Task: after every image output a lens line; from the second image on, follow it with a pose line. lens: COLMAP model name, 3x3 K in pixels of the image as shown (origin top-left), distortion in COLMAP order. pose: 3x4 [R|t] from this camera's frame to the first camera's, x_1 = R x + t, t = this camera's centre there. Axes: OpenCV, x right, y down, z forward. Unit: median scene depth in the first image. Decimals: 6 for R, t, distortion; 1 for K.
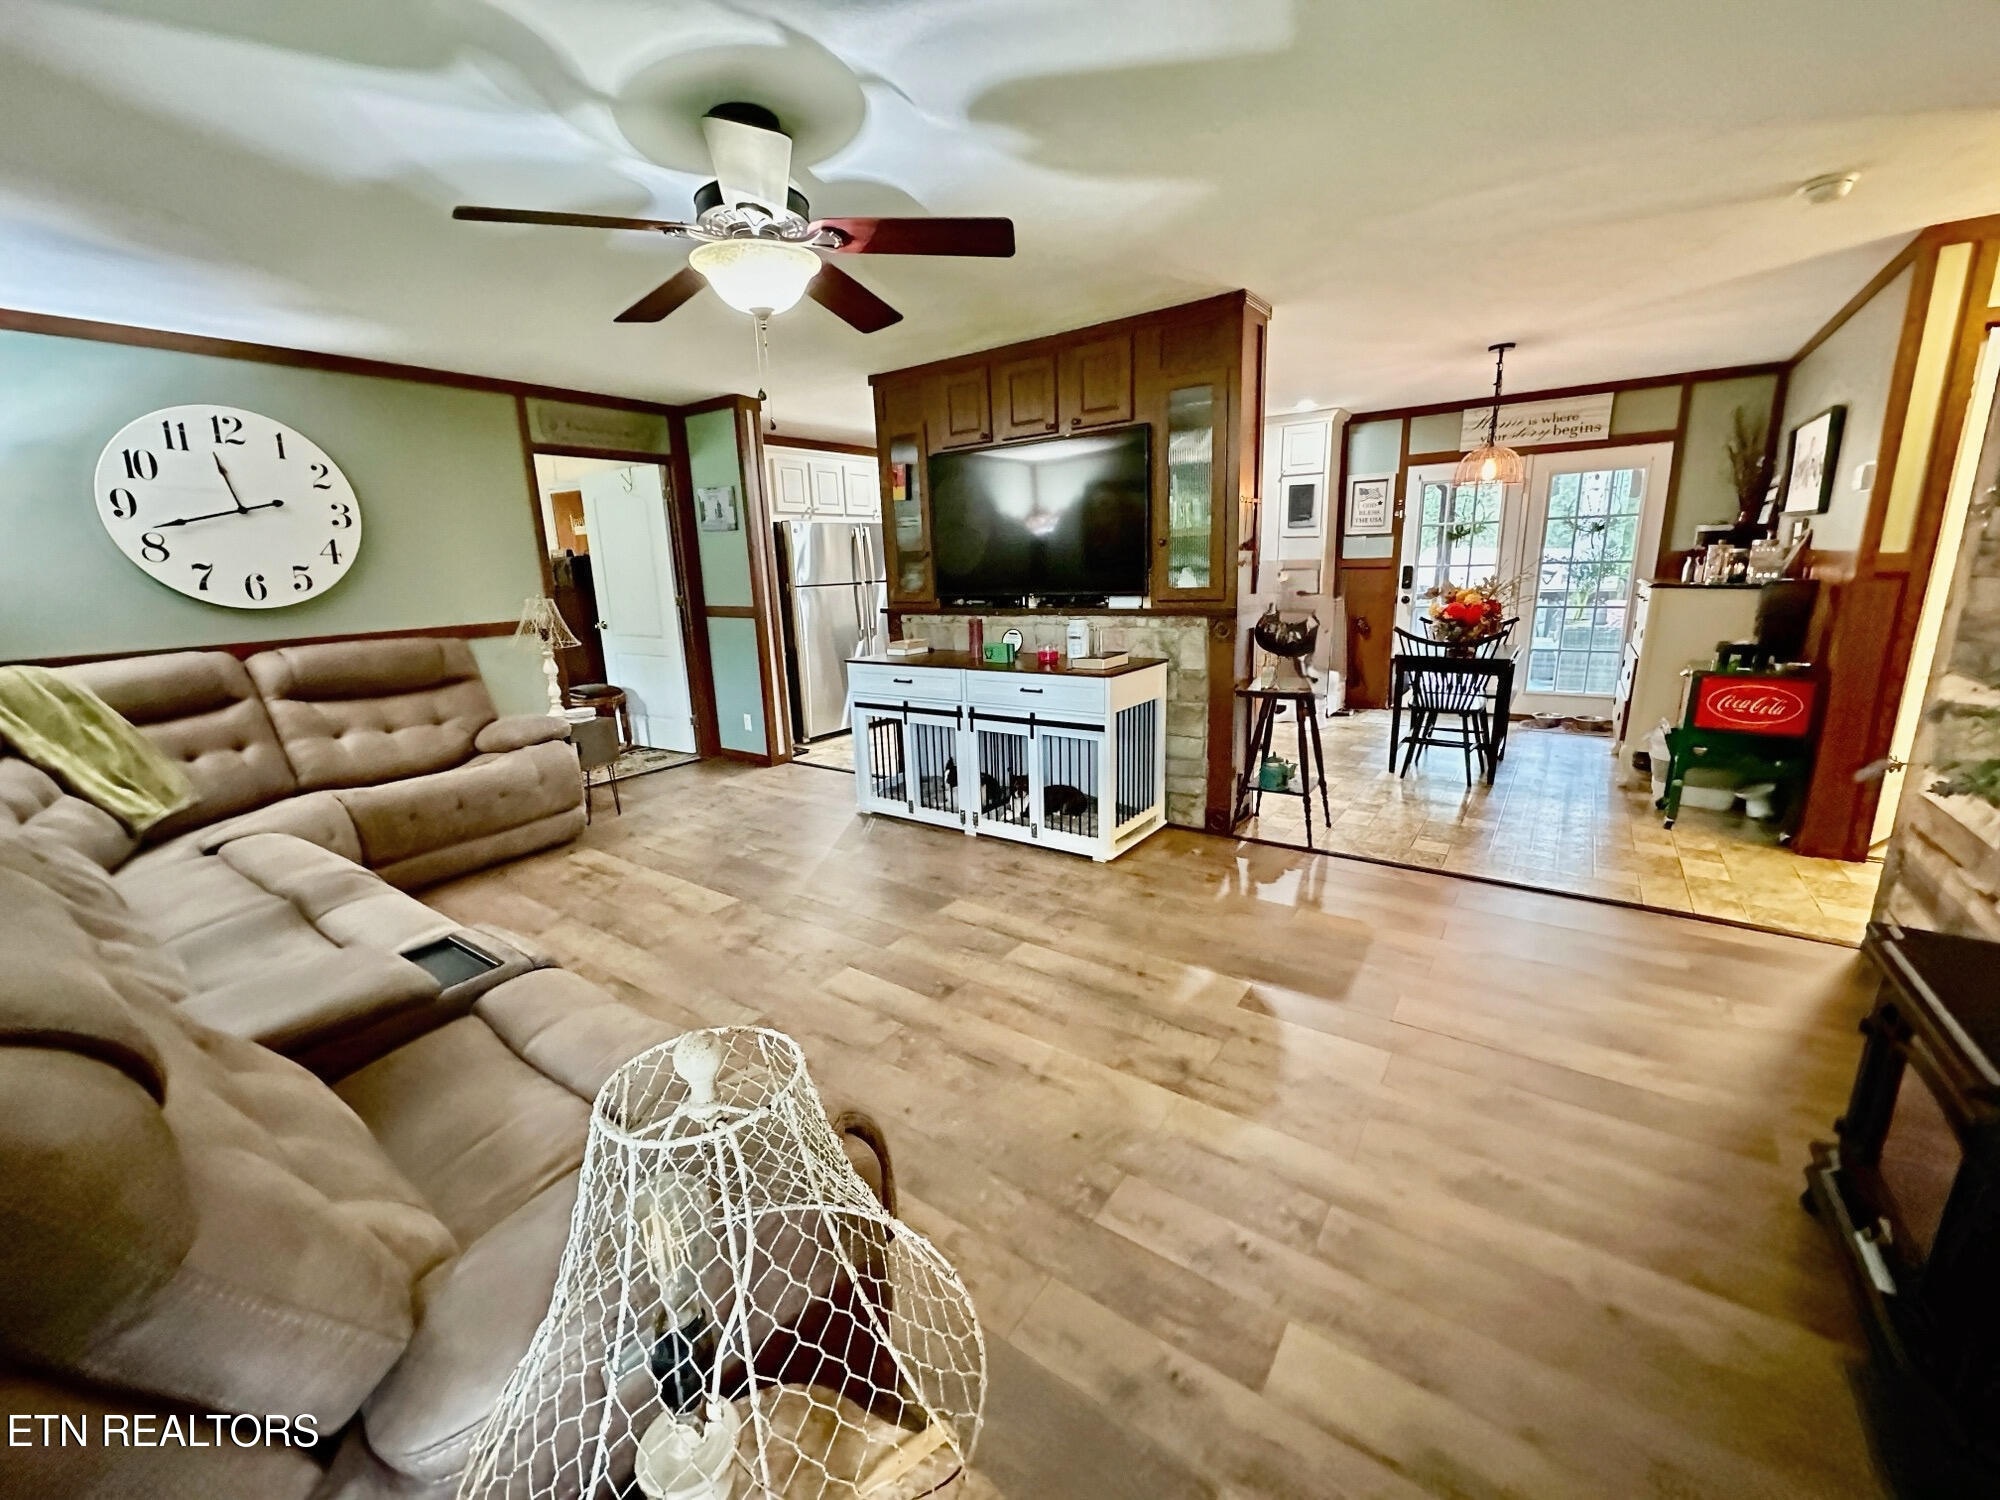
lens RADIAL K [[796.4, 0, 1002.7], [0, 796.4, 747.8], [0, 0, 1]] dist [-0.002345, -0.000234]
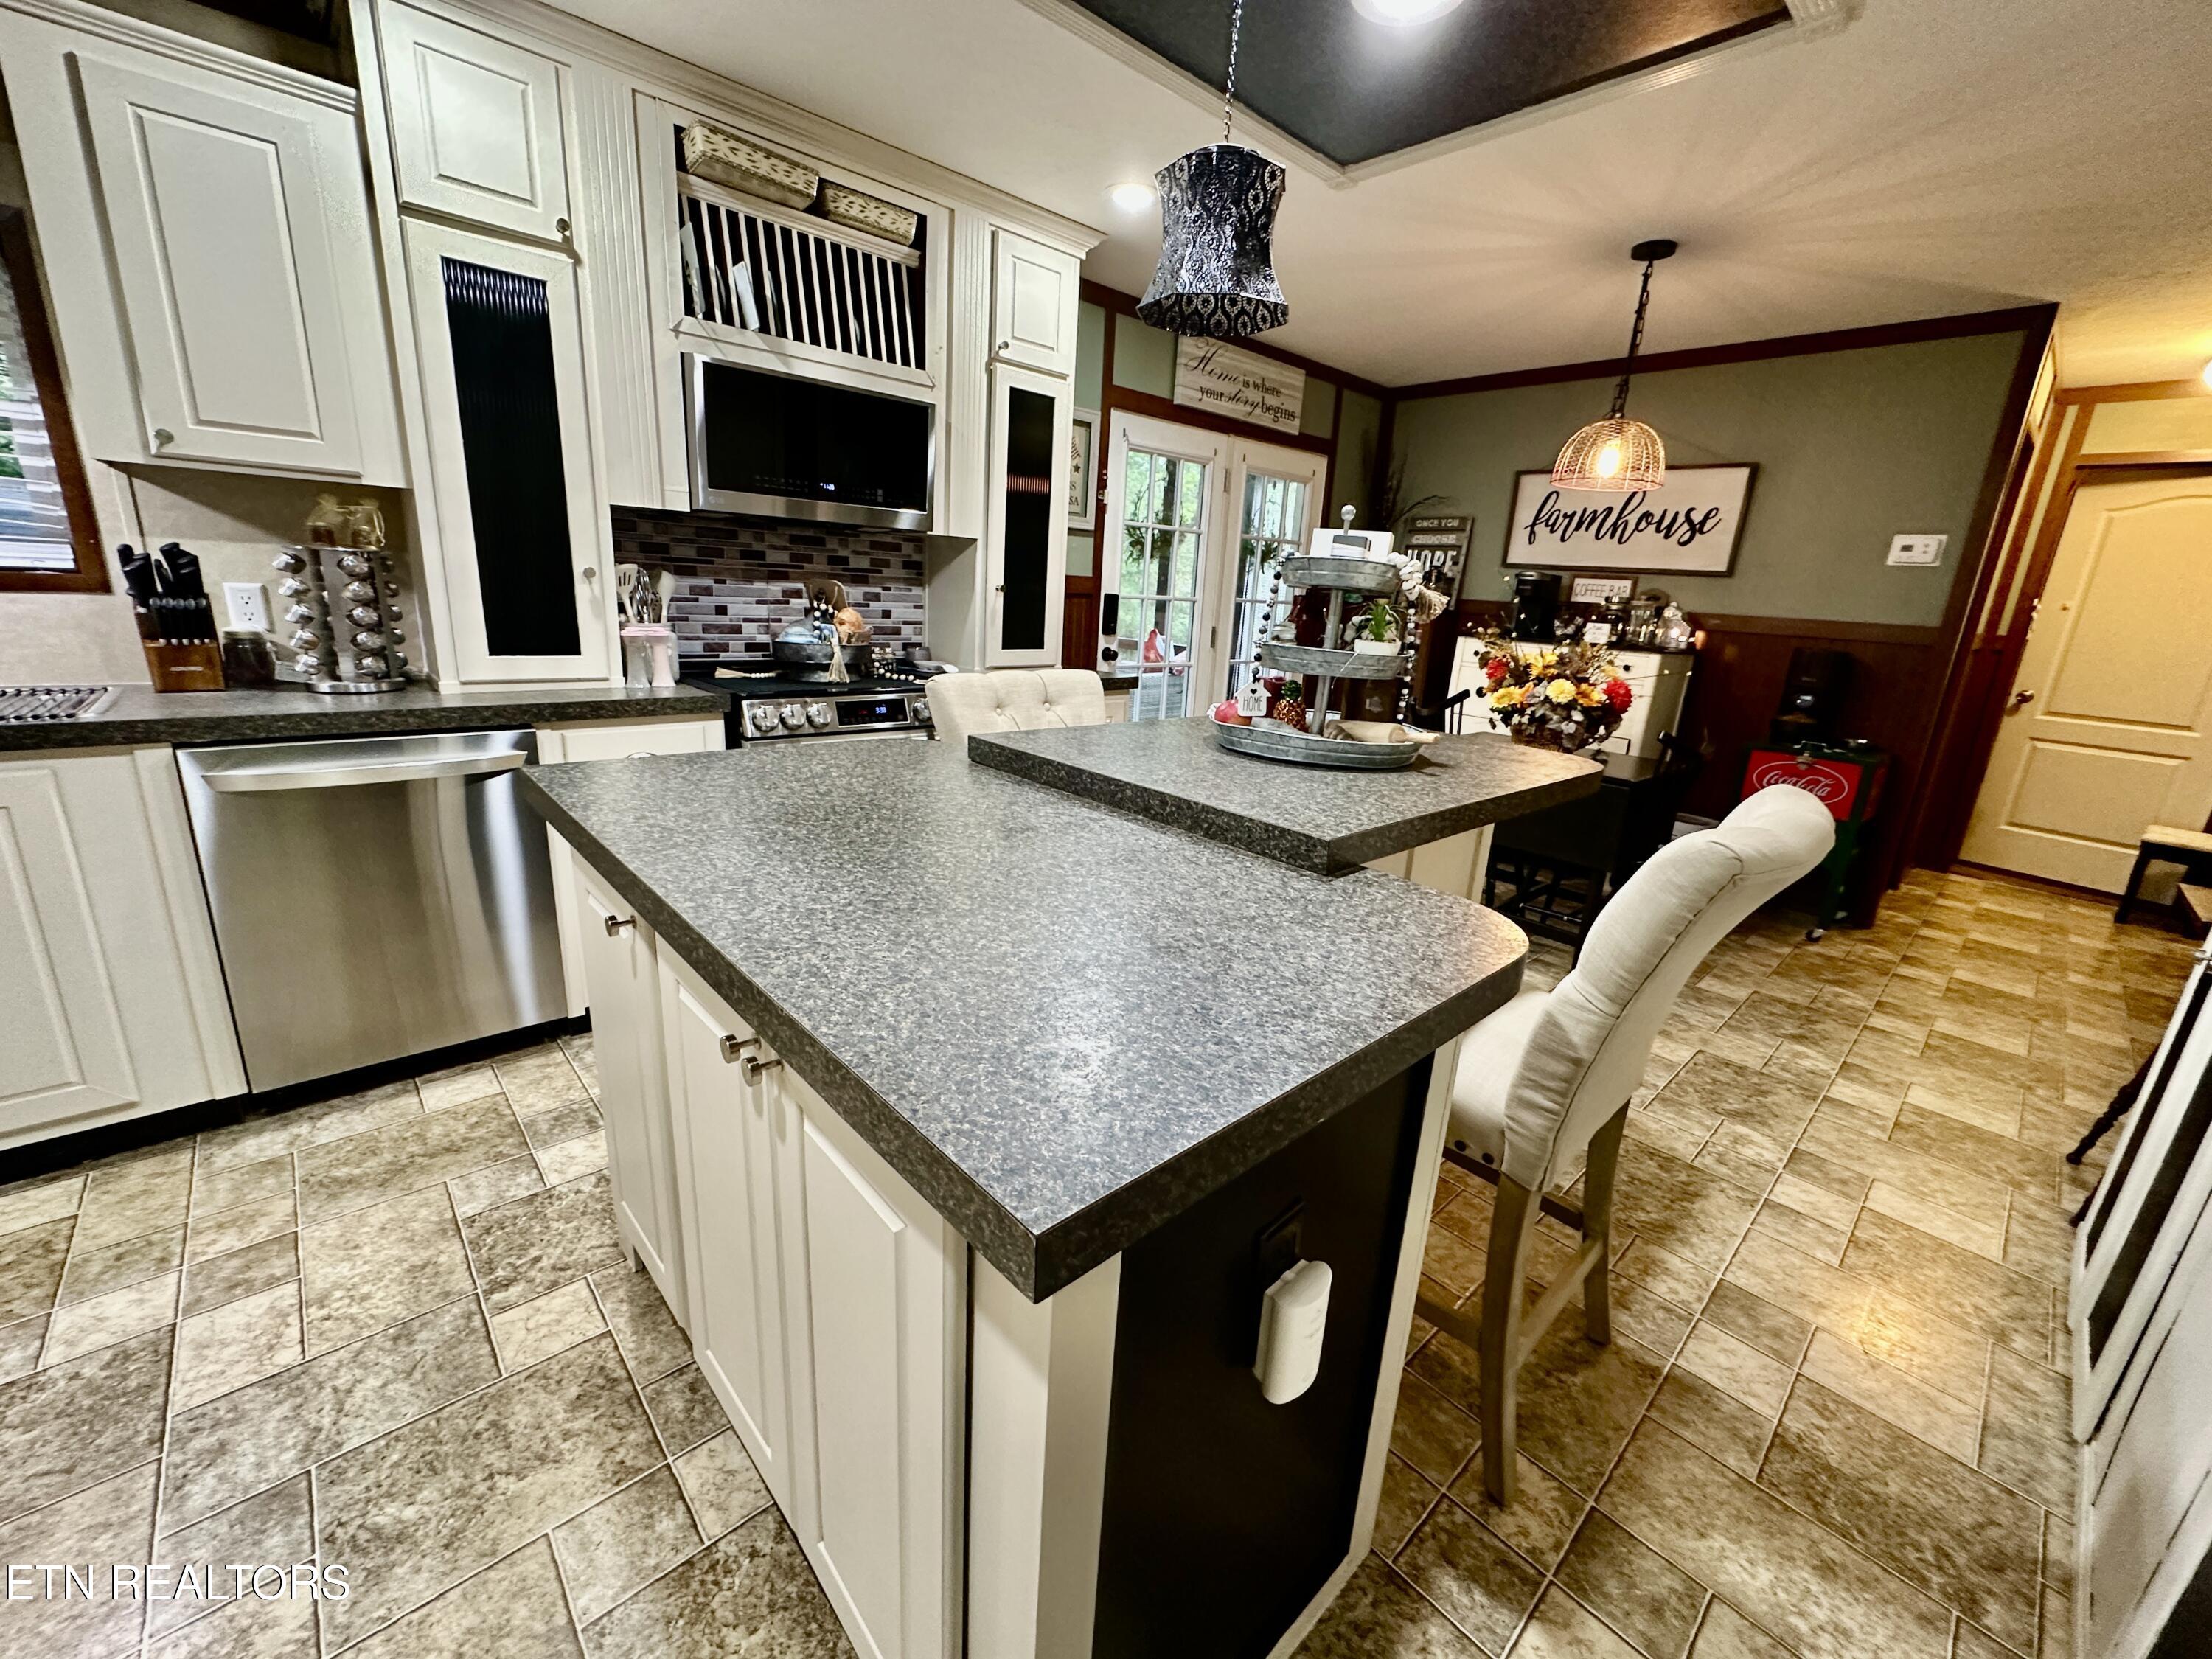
lens RADIAL K [[881.6, 0, 1105.3], [0, 881.6, 824.8], [0, 0, 1]] dist [-0.003518, 0.000601]
pose [[0.204321, -0.218224, 0.954270, -0.203374], [0.159472, 0.969233, 0.187501, -0.318711], [-0.965827, 0.113869, 0.232836, 1.491307]]
